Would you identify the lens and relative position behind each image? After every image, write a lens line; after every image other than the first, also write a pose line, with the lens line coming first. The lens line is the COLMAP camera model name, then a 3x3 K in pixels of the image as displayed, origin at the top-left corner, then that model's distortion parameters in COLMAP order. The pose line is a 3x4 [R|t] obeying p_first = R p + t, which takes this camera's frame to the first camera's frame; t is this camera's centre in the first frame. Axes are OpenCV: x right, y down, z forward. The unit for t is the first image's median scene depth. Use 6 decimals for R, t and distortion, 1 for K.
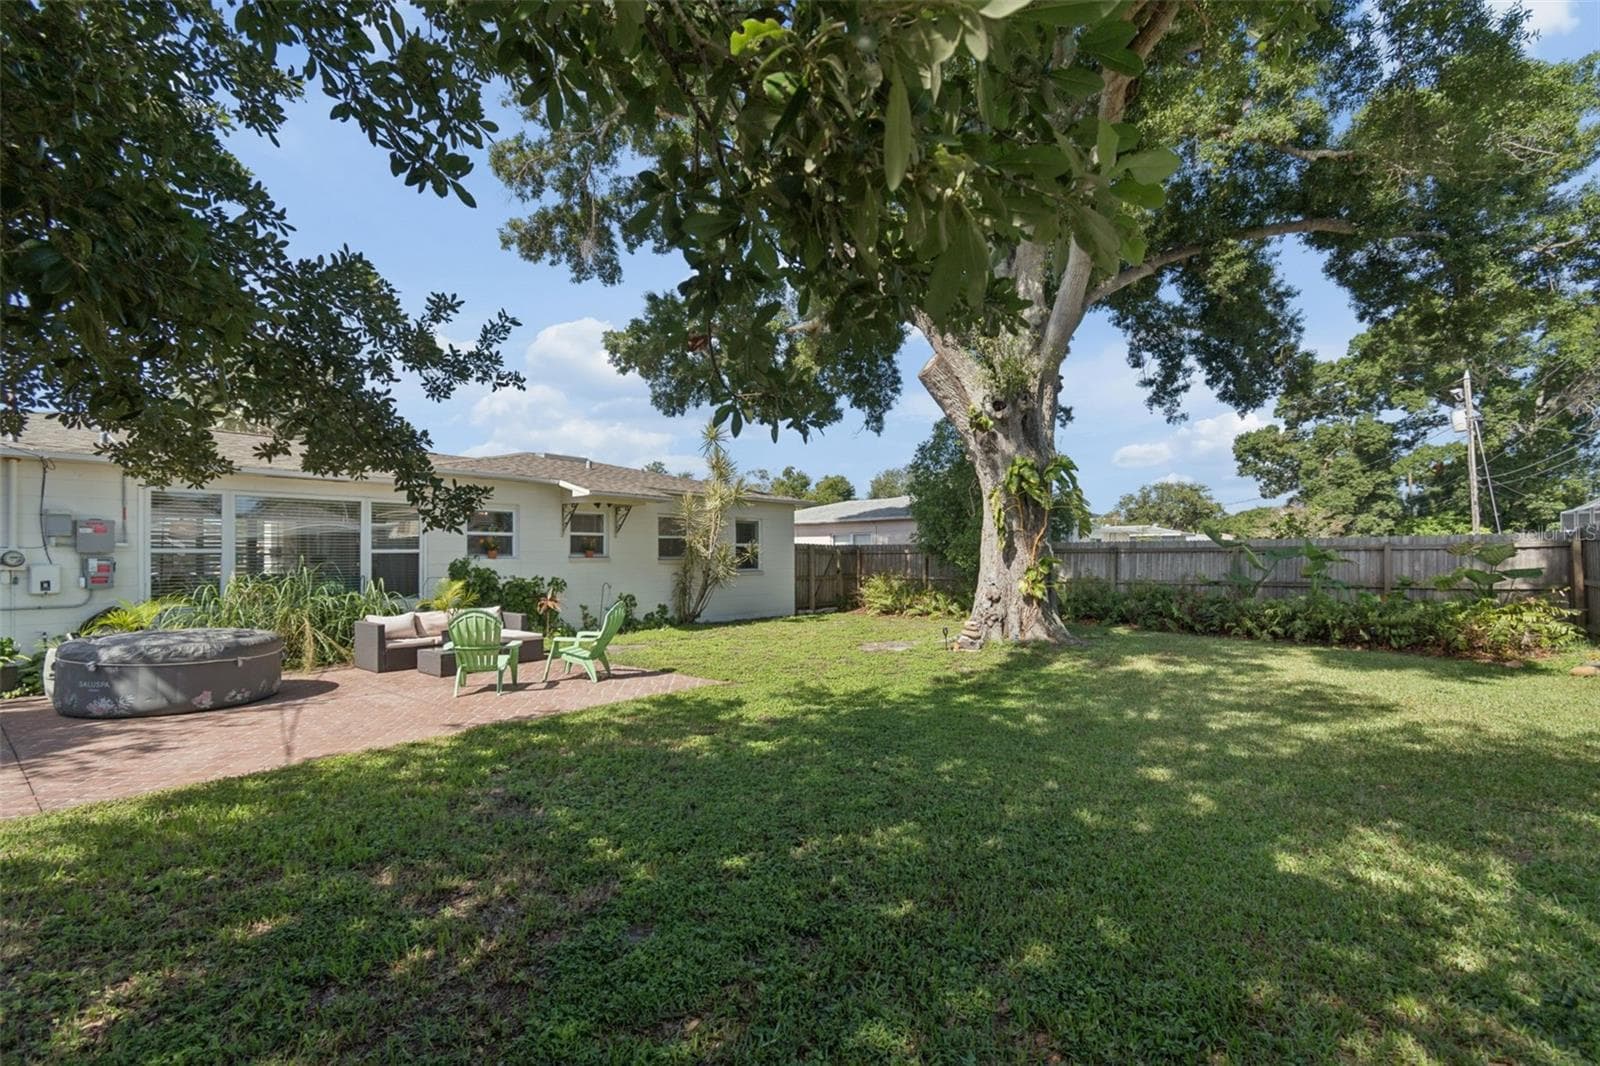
lens RADIAL K [[706.2, 0, 799.1], [0, 706.2, 560.2], [0, 0, 1]] dist [-0.001411, 0.000137]
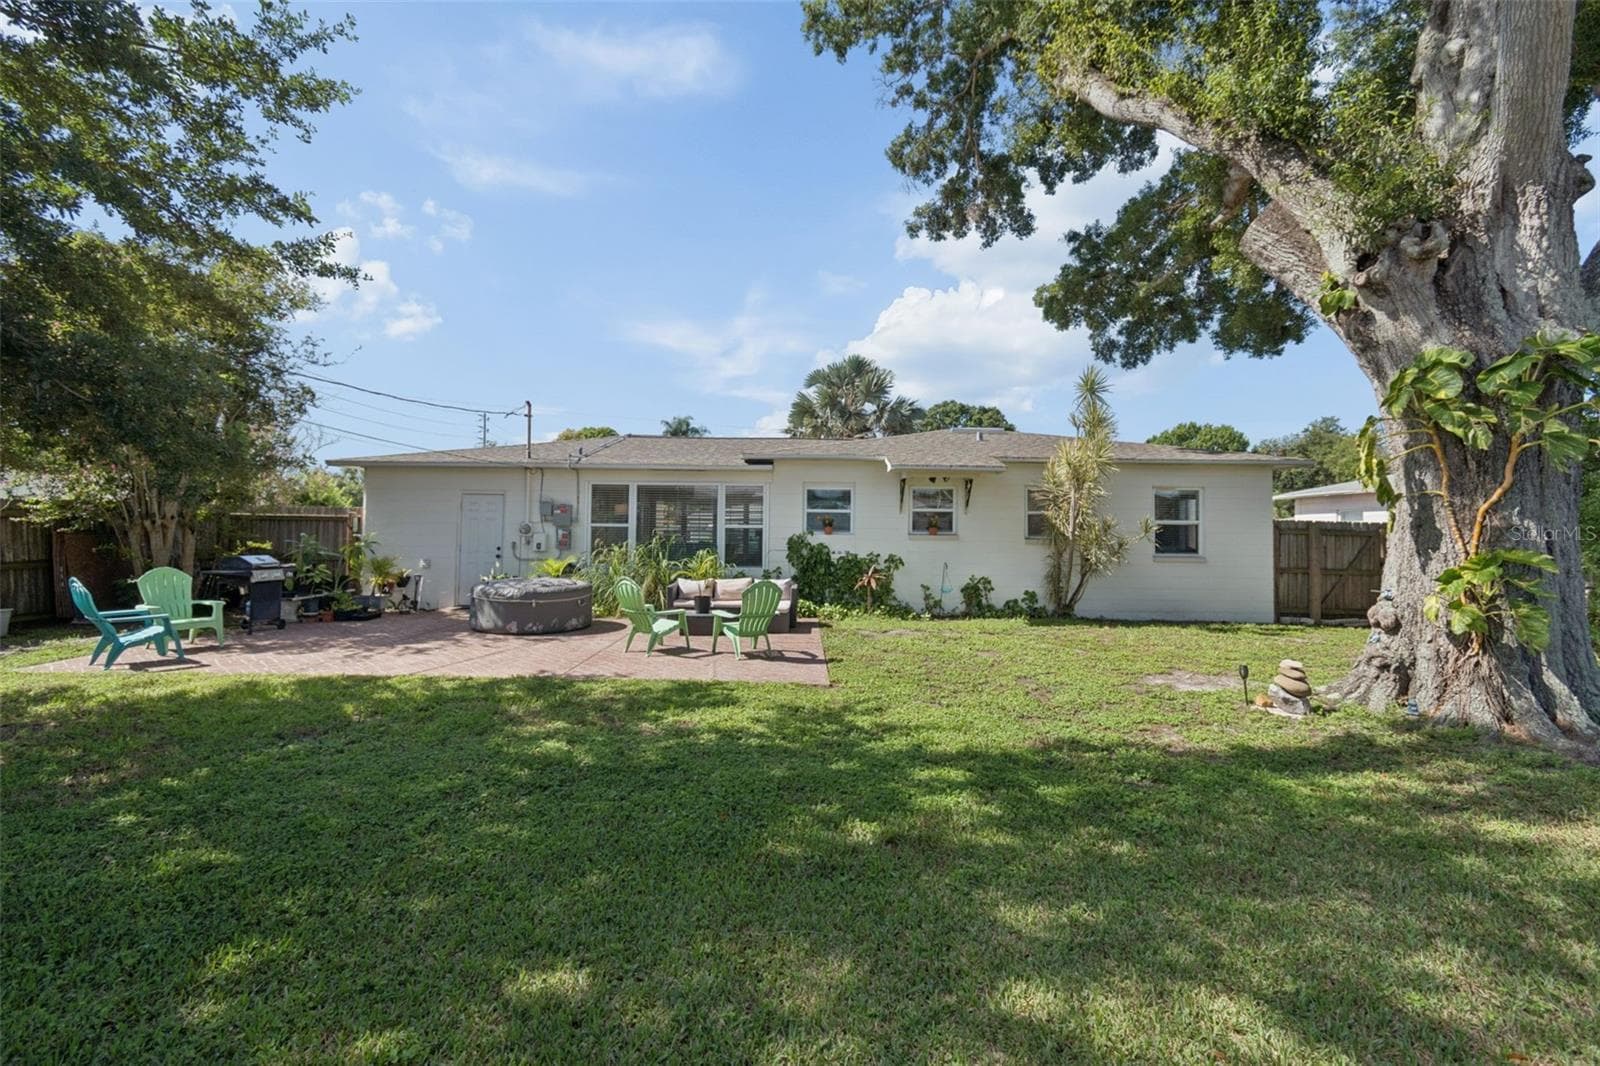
lens RADIAL K [[694.9, 0, 732.9], [0, 694.9, 510.7], [0, 0, 1]] dist [0.013721, -0.000065]
pose [[0.632206, -0.009674, -0.774740, 0.370125], [-0.019433, 0.999409, -0.028338, -0.006803], [0.774556, 0.032971, 0.631645, 0.291053]]
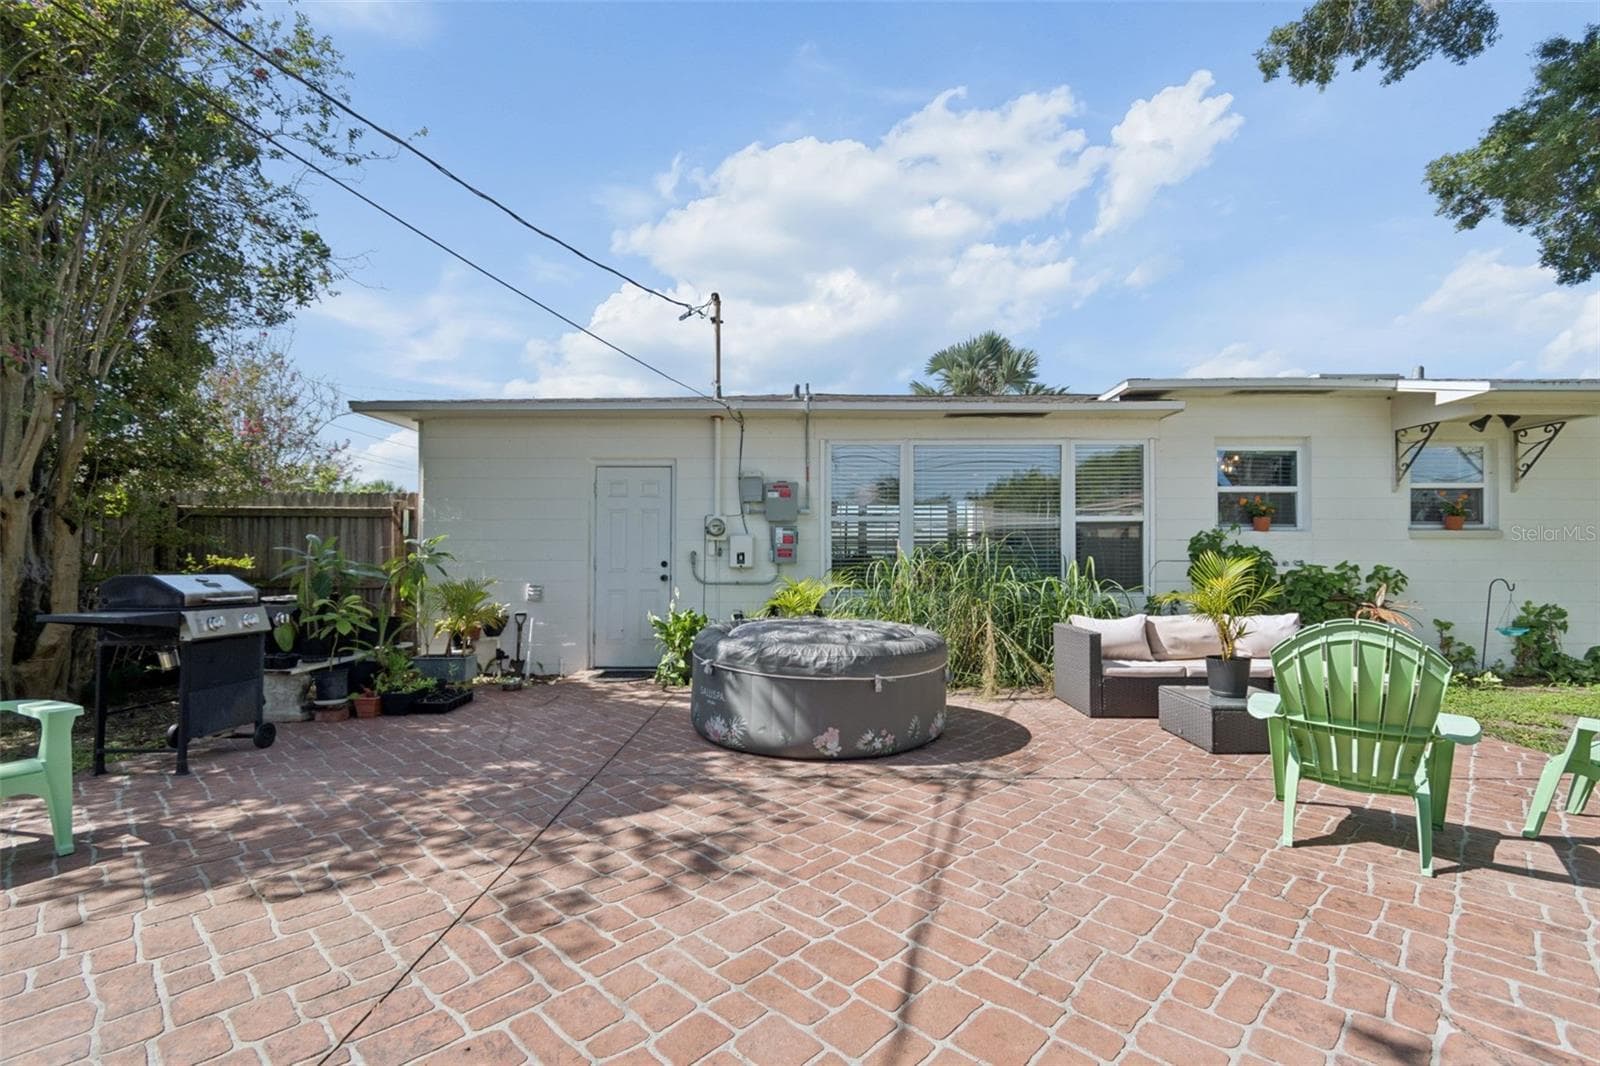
lens RADIAL K [[774.6, 0, 800.0], [0, 774.6, 533.0], [0, 0, 1]] dist [0.012711, -0.000359]
pose [[0.641143, -0.016269, -0.767249, -0.235580], [-0.008237, 0.999572, -0.028078, 0.026634], [0.767377, 0.024322, 0.640735, 0.370628]]
